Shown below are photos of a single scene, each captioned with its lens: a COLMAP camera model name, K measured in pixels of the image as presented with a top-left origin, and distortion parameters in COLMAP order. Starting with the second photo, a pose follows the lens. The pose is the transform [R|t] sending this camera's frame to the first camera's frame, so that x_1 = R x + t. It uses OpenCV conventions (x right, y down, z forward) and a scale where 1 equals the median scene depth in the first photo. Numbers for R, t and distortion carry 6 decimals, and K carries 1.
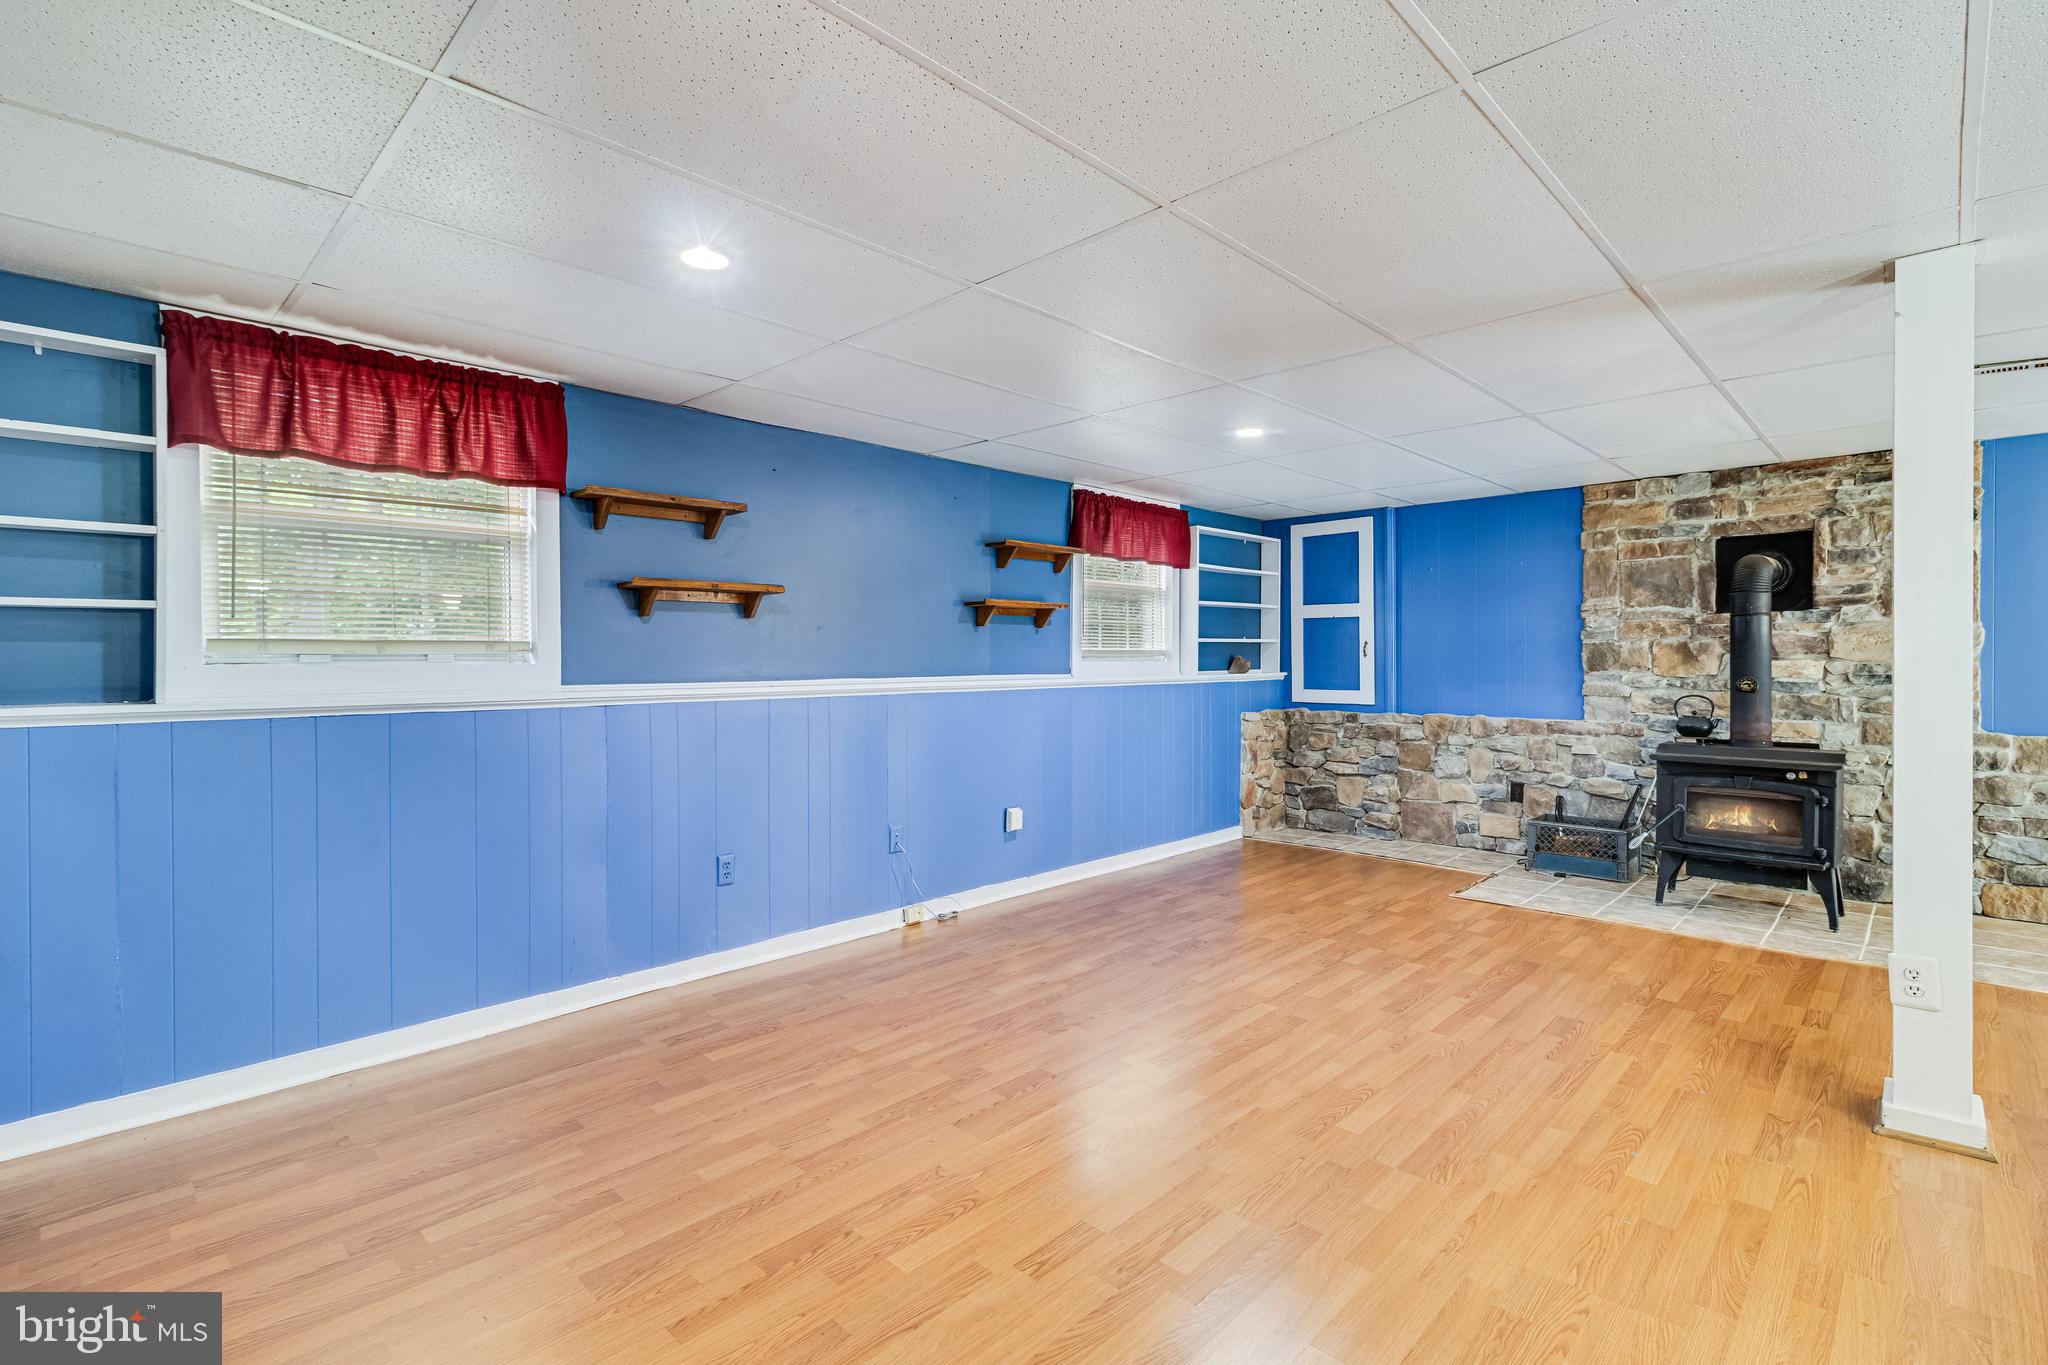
lens RADIAL K [[945.0, 0, 1025.3], [0, 945.0, 672.8], [0, 0, 1]] dist [0.003208, -0.000935]
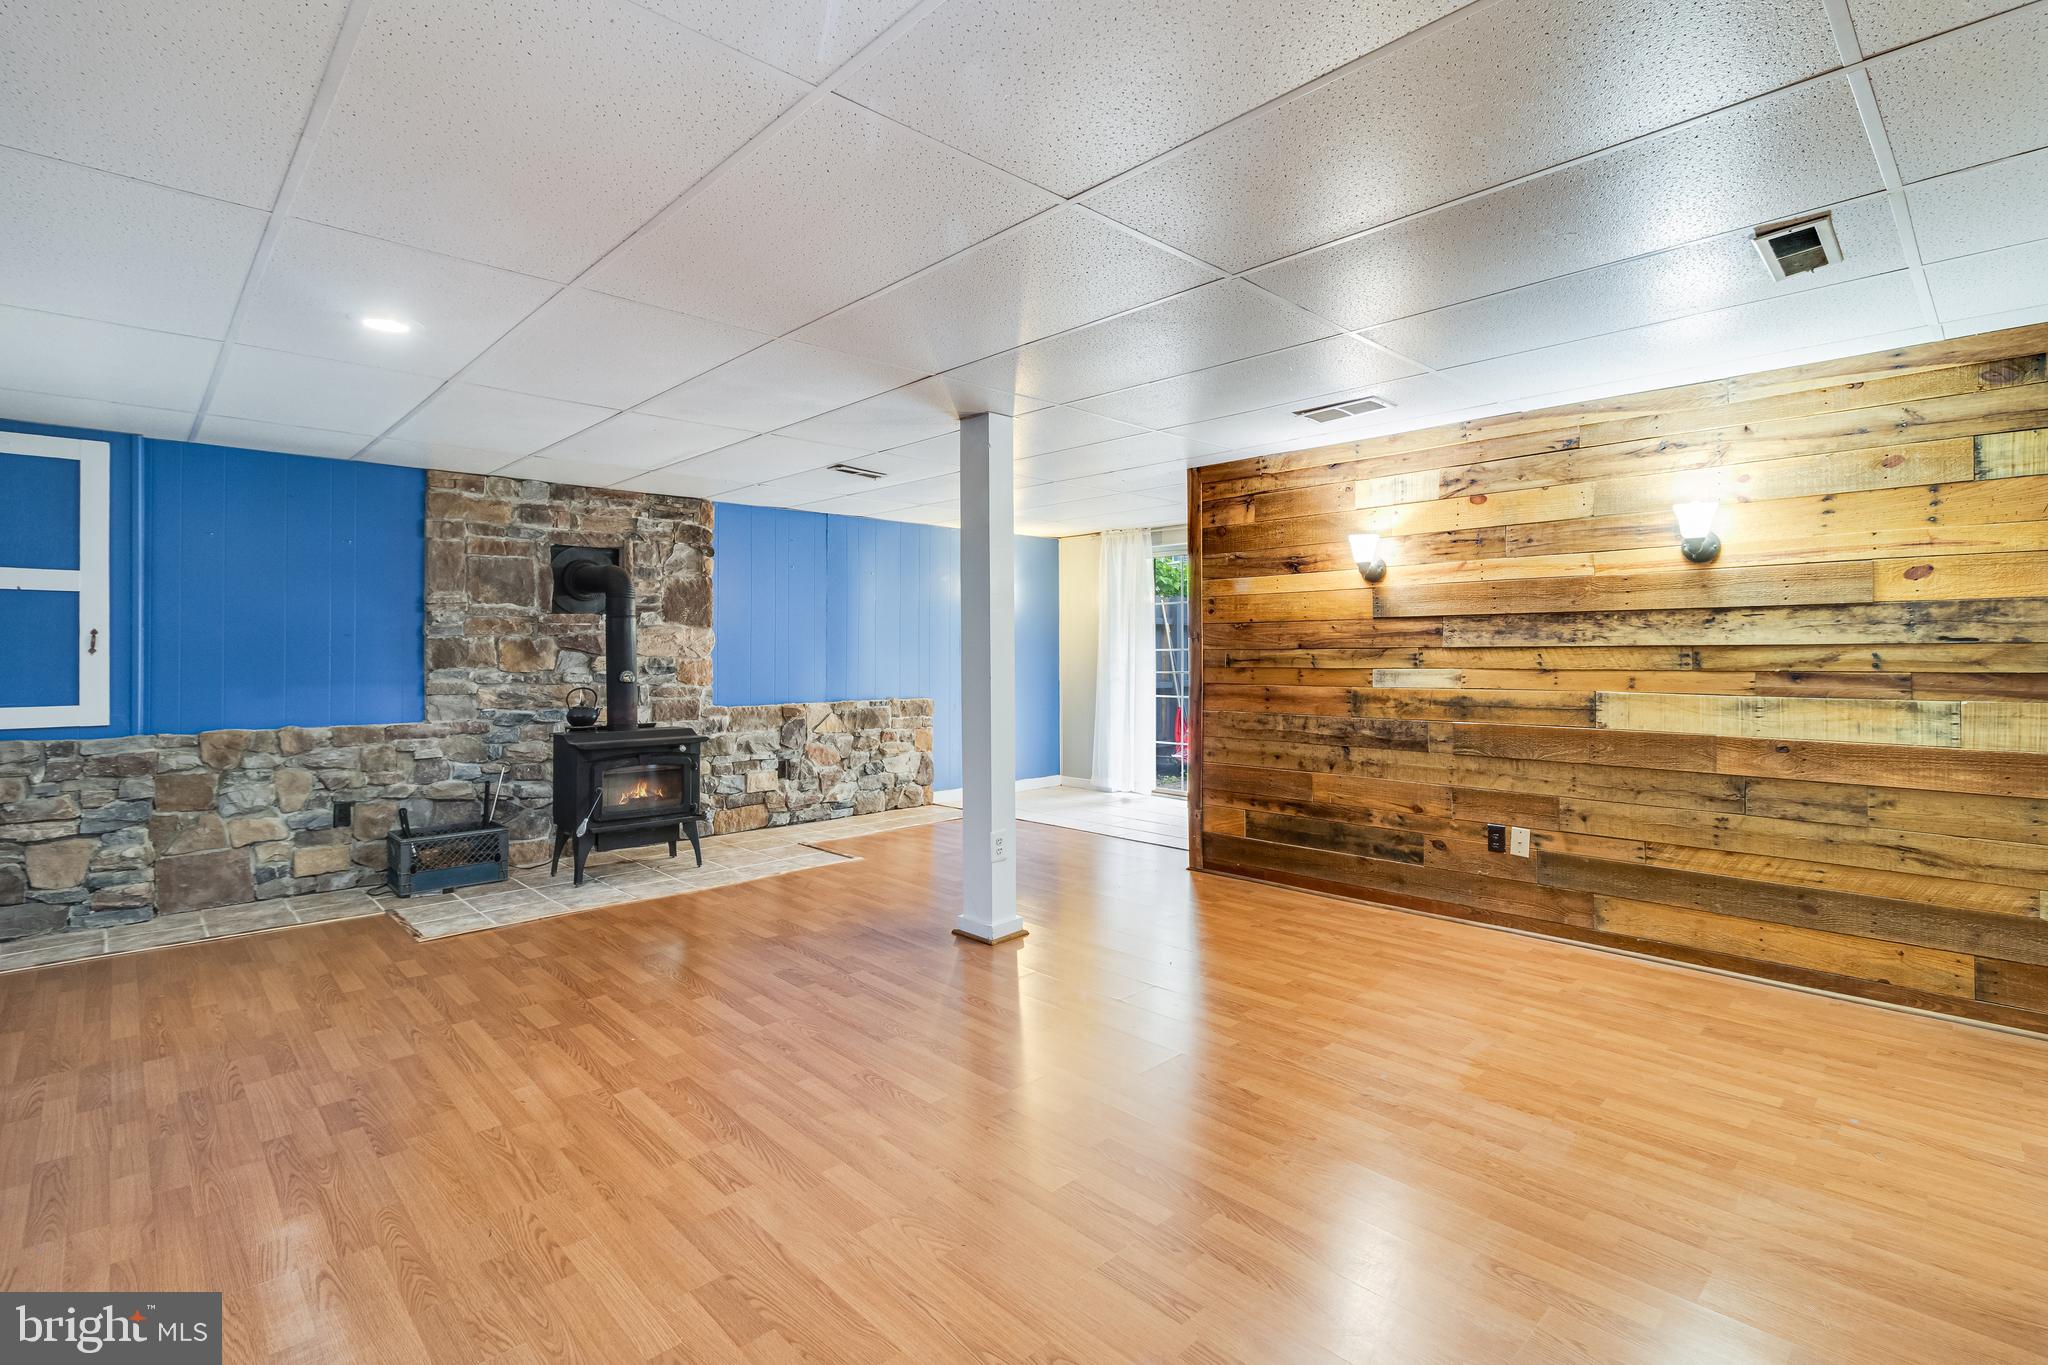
lens RADIAL K [[945.0, 0, 1030.9], [0, 945.0, 643.7], [0, 0, 1]] dist [0.003208, -0.000935]
pose [[0.040080, 0.010977, 0.999136, -0.323794], [0.019060, 0.999749, -0.011748, -0.004078], [-0.999015, 0.019515, 0.039861, 0.385941]]
